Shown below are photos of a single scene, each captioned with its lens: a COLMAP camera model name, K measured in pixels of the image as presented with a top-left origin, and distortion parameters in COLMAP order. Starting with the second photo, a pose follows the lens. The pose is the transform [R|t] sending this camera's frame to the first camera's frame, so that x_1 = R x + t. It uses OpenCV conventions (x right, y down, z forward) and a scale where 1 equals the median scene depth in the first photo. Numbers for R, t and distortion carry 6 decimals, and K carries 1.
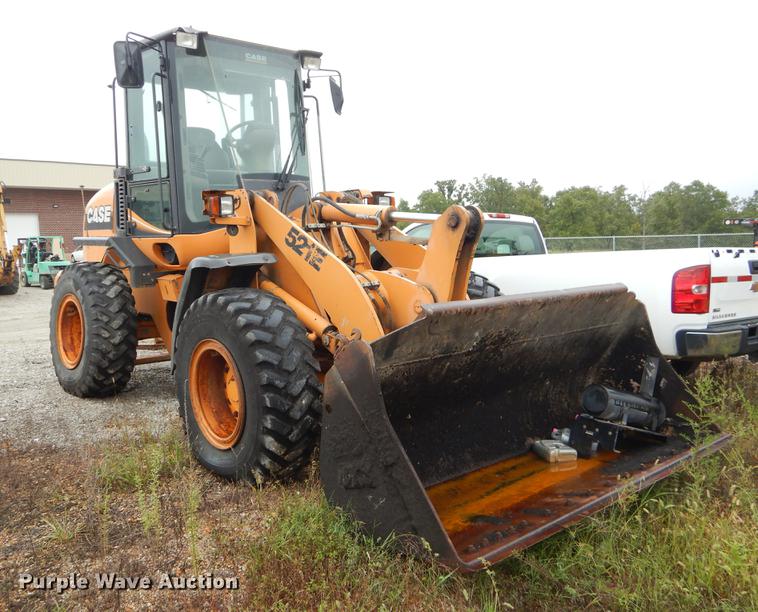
lens RADIAL K [[701.9, 0, 353.4], [0, 701.9, 305.2], [0, 0, 1]] dist [0.035918, 0.002014]
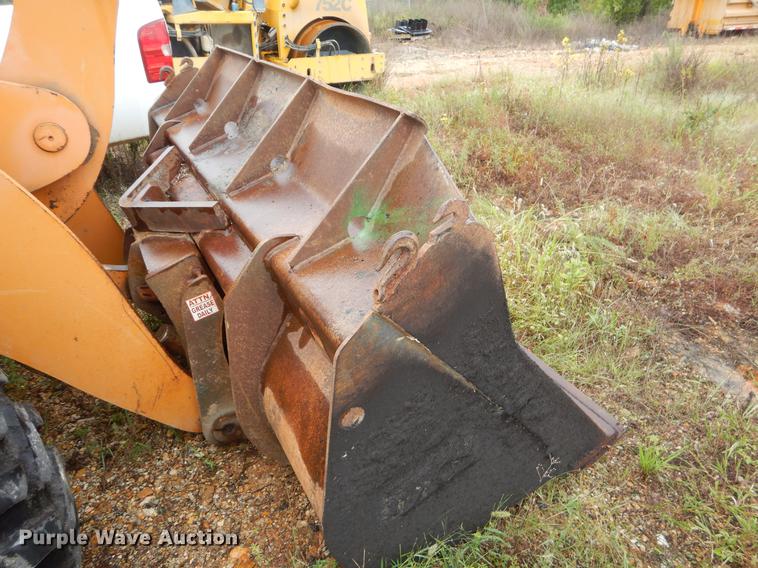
lens RADIAL K [[550.4, 0, 364.8], [0, 550.4, 285.1], [0, 0, 1]] dist [0.004405, -0.000465]
pose [[0.203543, -0.460273, 0.864129, -0.196317], [0.110253, 0.887767, 0.446894, -0.045520], [-0.972838, 0.004311, 0.231446, 0.664908]]
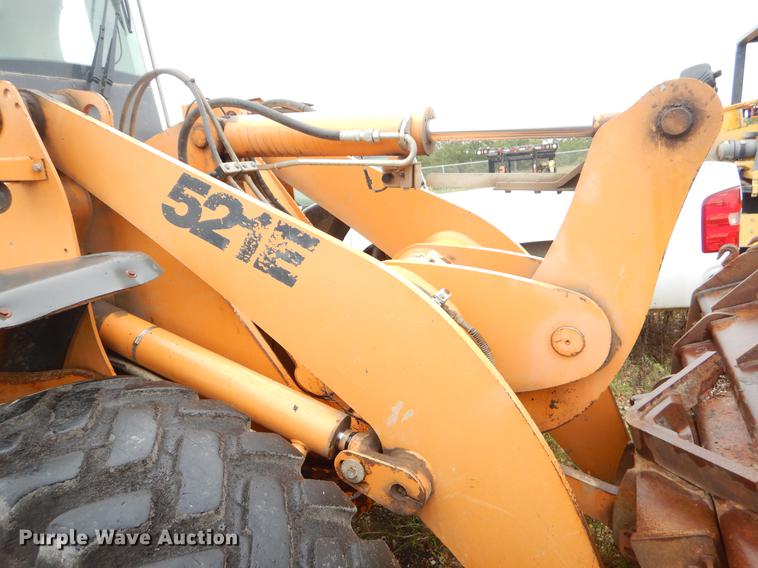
lens RADIAL K [[535.9, 0, 377.4], [0, 535.9, 278.7], [0, 0, 1]] dist [0.008609, -0.000030]
pose [[0.890428, -0.158238, 0.426730, -0.125942], [0.122673, 0.986357, 0.109782, -0.075815], [-0.438279, -0.045405, 0.897691, 0.703918]]
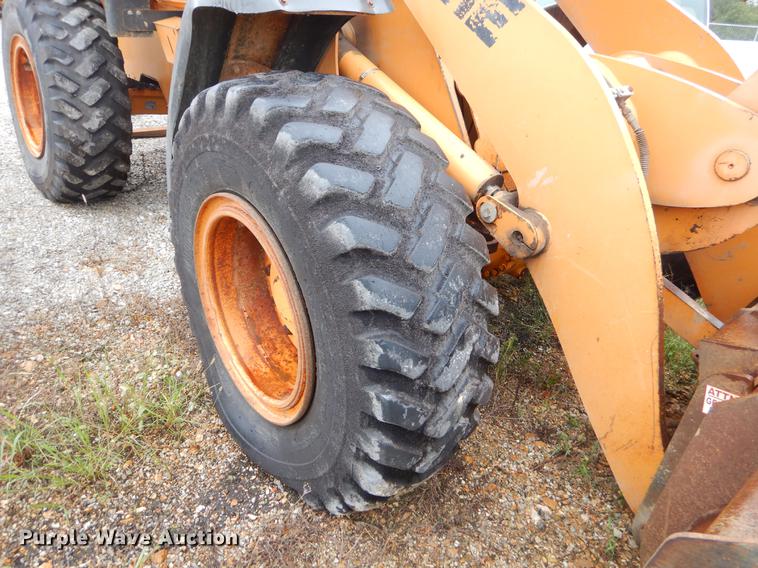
lens RADIAL K [[535.9, 0, 377.4], [0, 535.9, 278.7], [0, 0, 1]] dist [0.008609, -0.000030]
pose [[0.995536, 0.084251, 0.042532, -0.116646], [-0.094082, 0.921614, 0.376531, -0.033970], [-0.007475, -0.378852, 0.925427, 0.623803]]
